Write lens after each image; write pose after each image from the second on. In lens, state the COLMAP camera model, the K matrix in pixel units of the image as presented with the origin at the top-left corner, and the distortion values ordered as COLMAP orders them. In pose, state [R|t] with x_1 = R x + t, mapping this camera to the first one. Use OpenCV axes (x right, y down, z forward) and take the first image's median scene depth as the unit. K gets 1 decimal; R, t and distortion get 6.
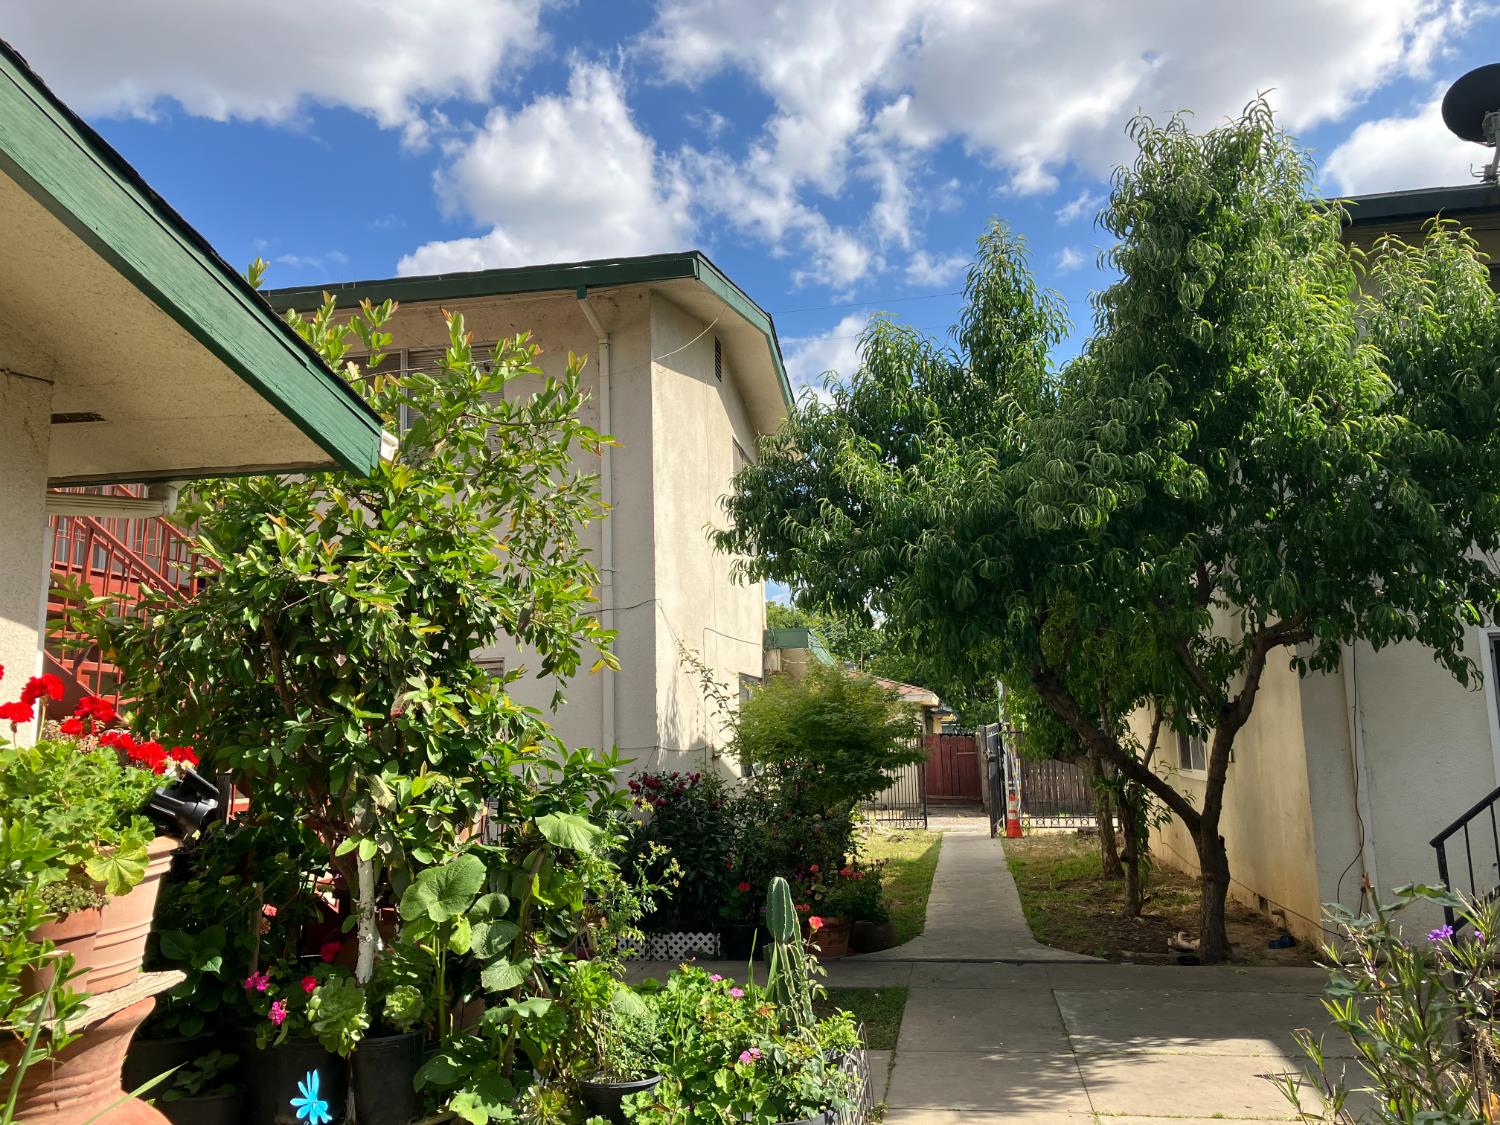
lens RADIAL K [[1215.4, 0, 750.0], [0, 1215.4, 562.5], [0, 0, 1]] dist [0.037110, 0.004131]
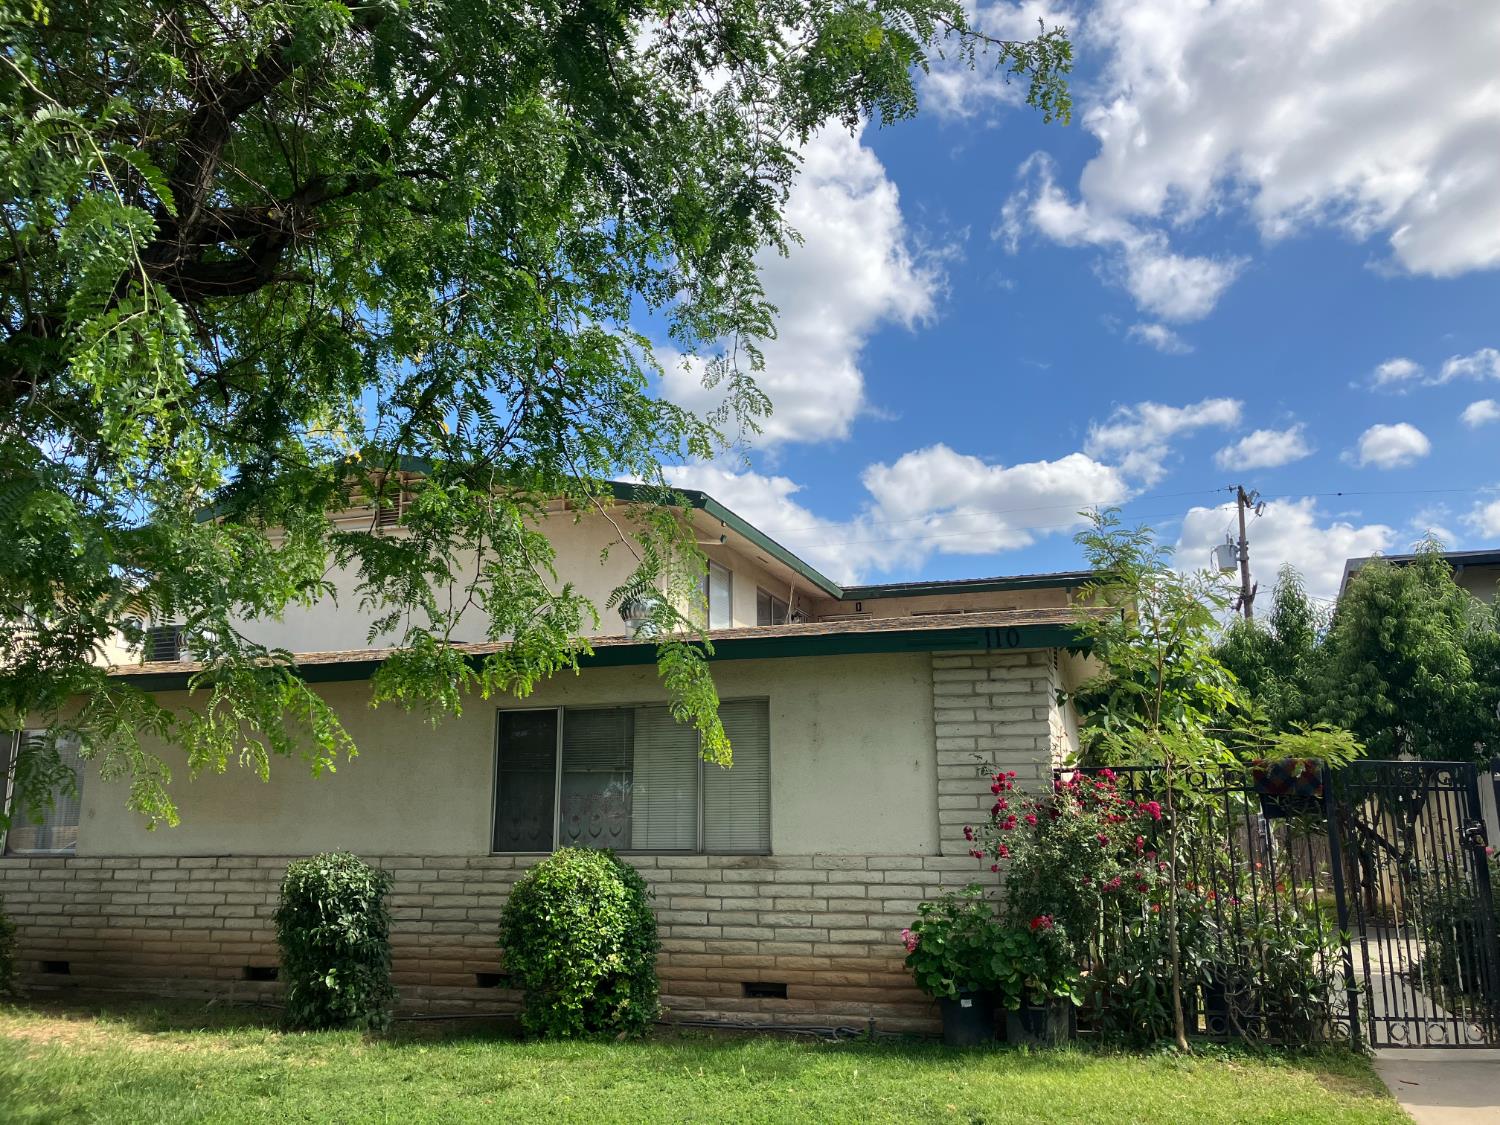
lens RADIAL K [[1215.4, 0, 750.0], [0, 1215.4, 562.5], [0, 0, 1]] dist [0.037110, 0.004131]
pose [[0.988528, -0.015548, -0.150232, -0.421263], [0.005705, 0.997821, -0.065730, -0.157128], [0.150927, 0.064119, 0.986463, -1.308524]]
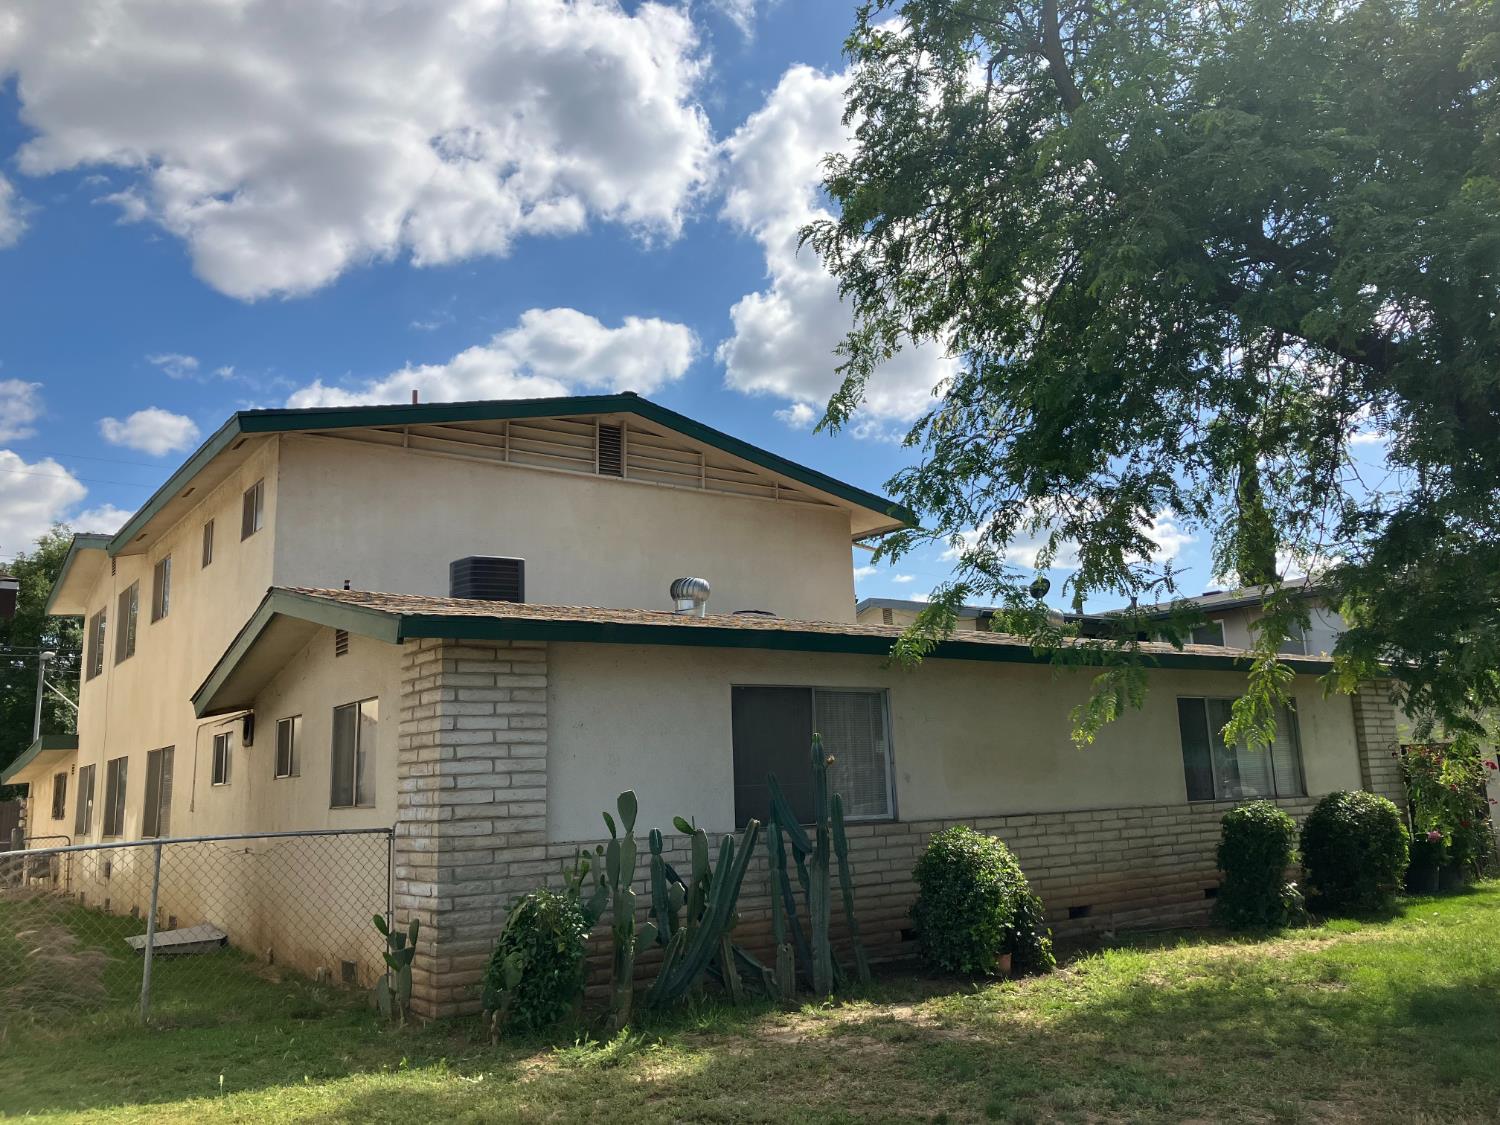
lens RADIAL K [[1231.8, 0, 749.1], [0, 1231.8, 533.3], [0, 0, 1]] dist [-0.000484, -0.001820]
pose [[0.699153, 0.141116, 0.700907, -2.464983], [-0.074711, 0.989381, -0.124672, -0.056753], [-0.711058, 0.034799, 0.702272, -0.884180]]
